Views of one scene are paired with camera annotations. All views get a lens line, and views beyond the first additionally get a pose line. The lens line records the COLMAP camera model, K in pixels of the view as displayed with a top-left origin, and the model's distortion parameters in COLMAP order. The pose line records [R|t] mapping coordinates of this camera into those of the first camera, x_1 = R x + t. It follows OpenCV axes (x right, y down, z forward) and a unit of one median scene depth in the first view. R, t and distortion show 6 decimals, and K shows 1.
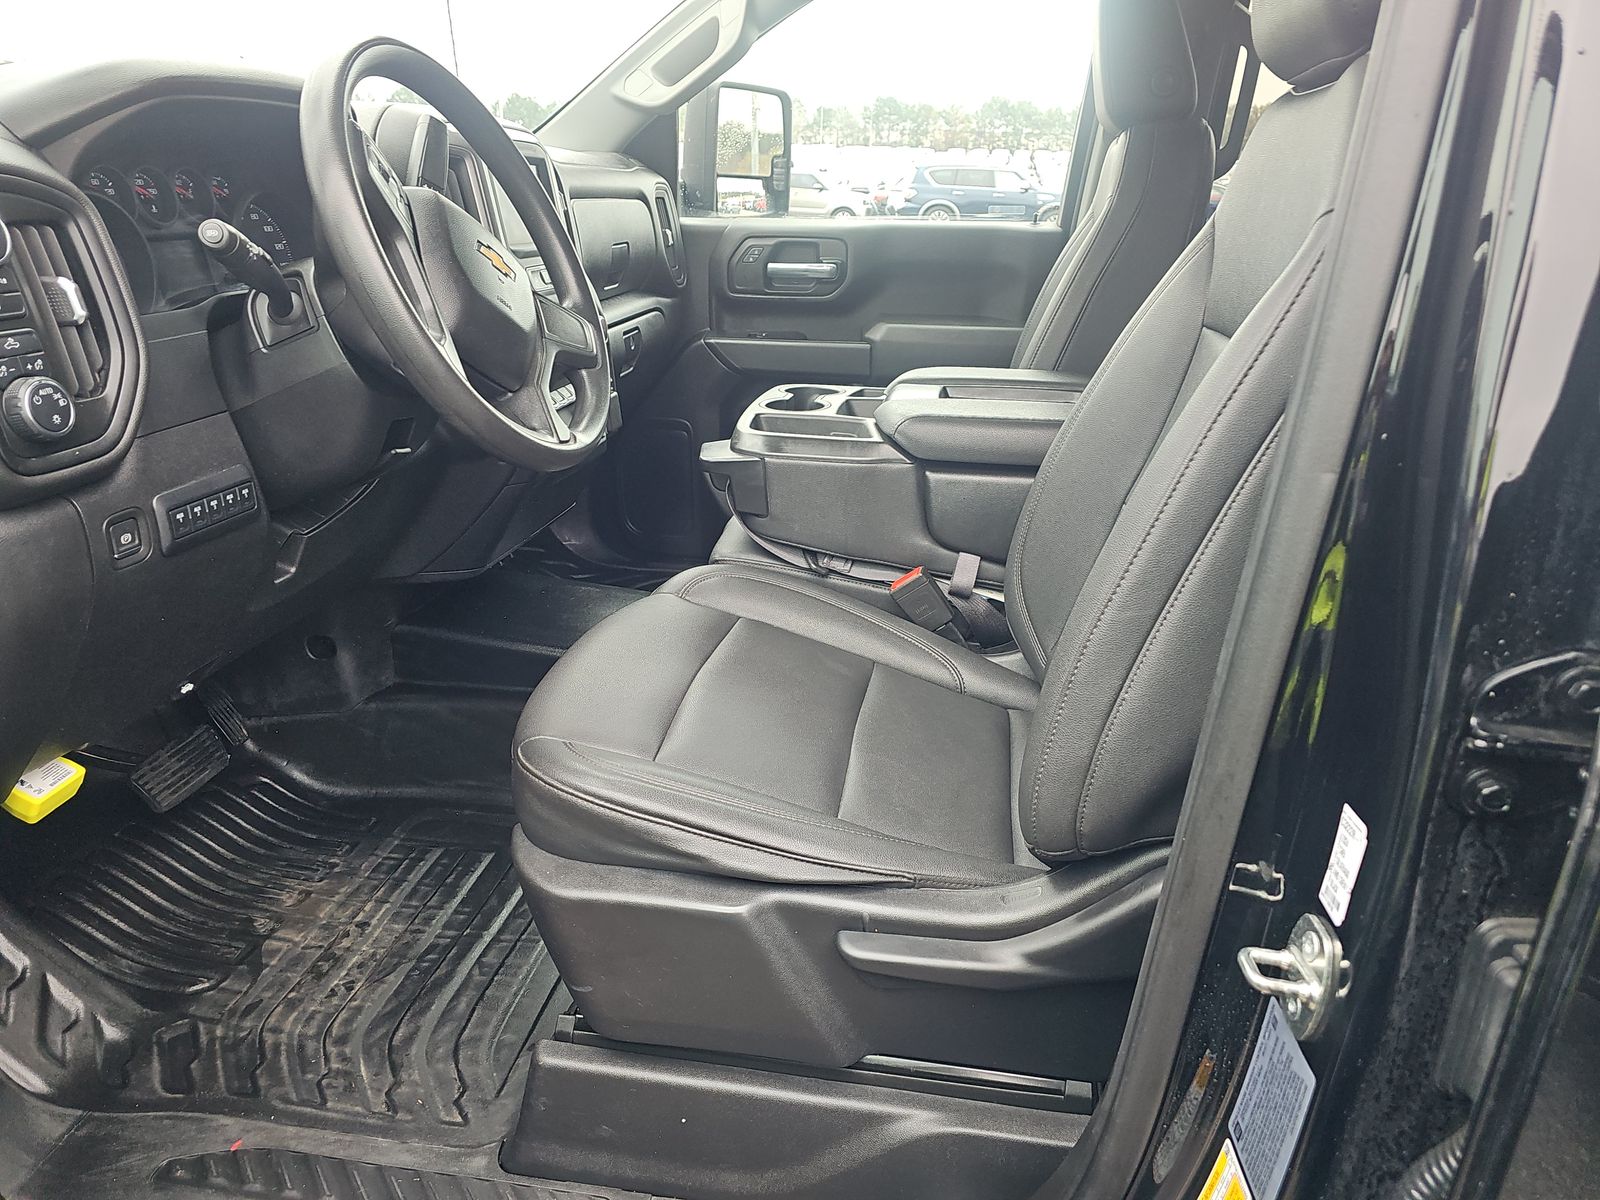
lens RADIAL K [[1058.7, 0, 803.2], [0, 1058.7, 600.1], [0, 0, 1]] dist [0.019227, -0.021116]
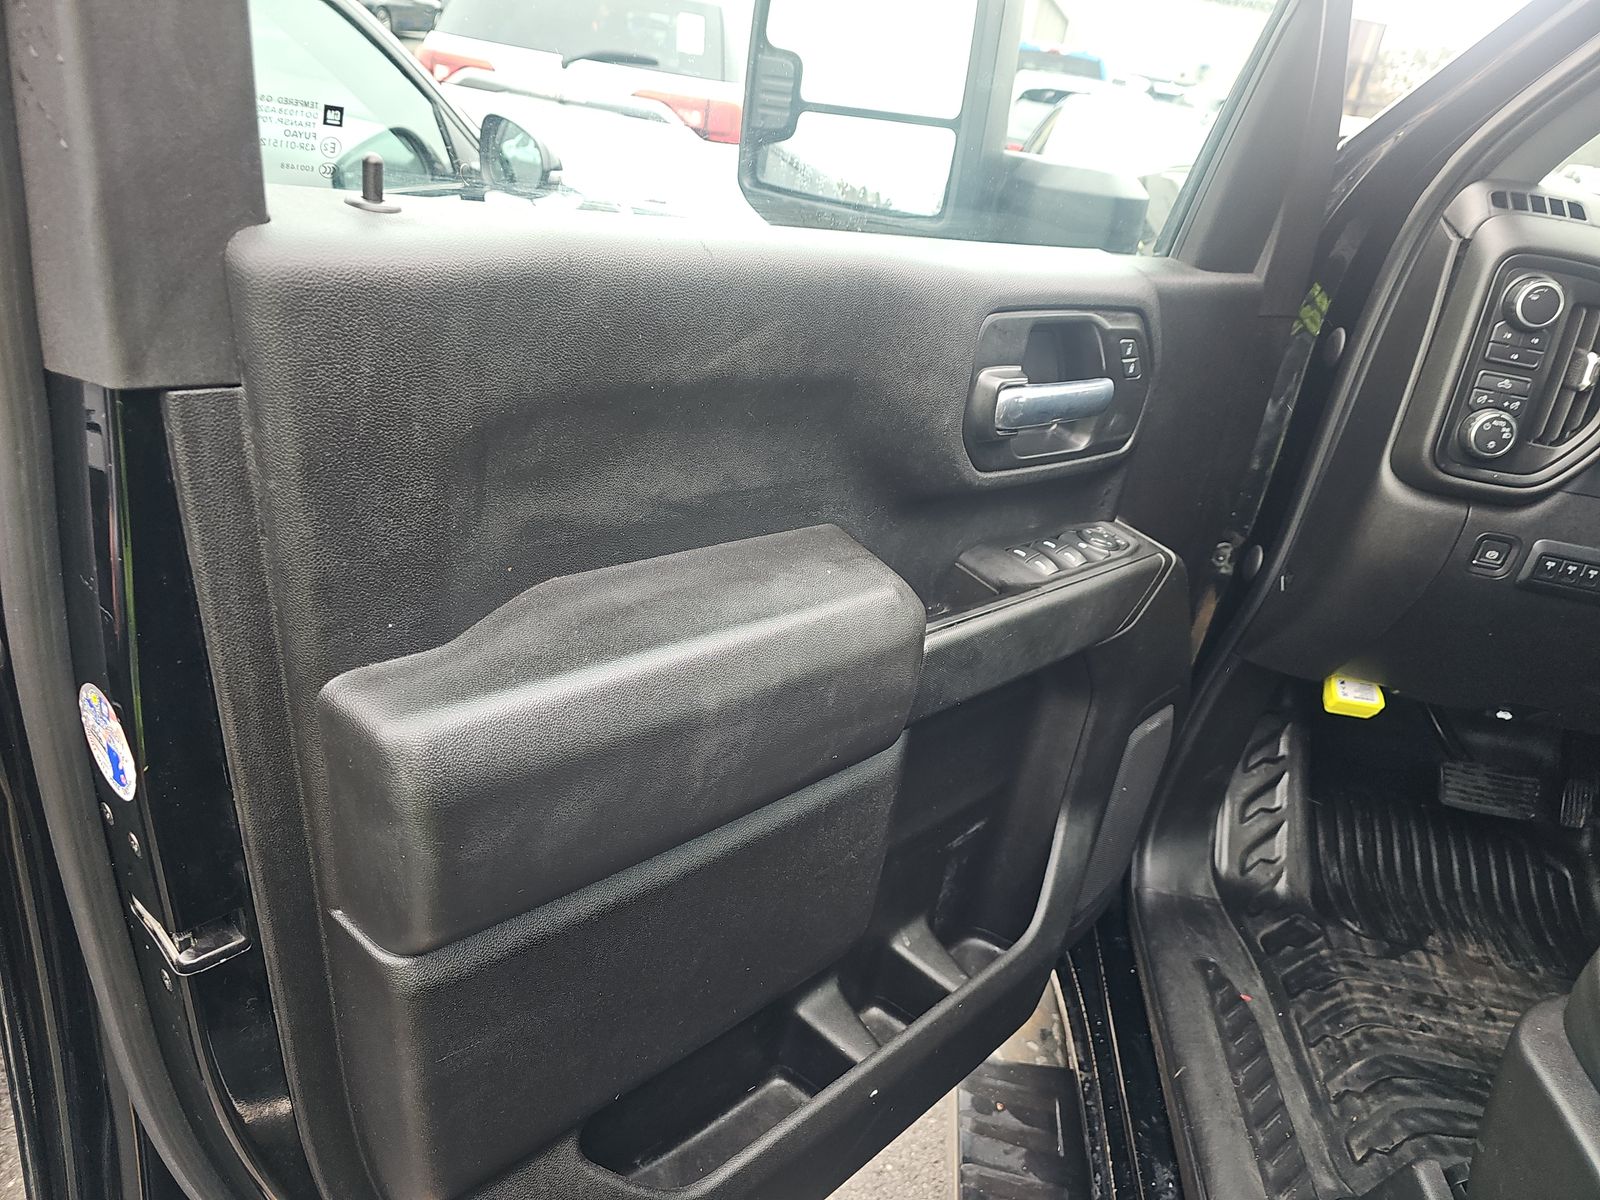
lens RADIAL K [[1058.7, 0, 805.0], [0, 1058.7, 602.0], [0, 0, 1]] dist [0.019227, -0.021116]
pose [[0.024998, 0.429023, -0.902948, 0.346565], [-0.501494, 0.786739, 0.359924, -0.042835], [0.864800, 0.443825, 0.234820, 0.035770]]
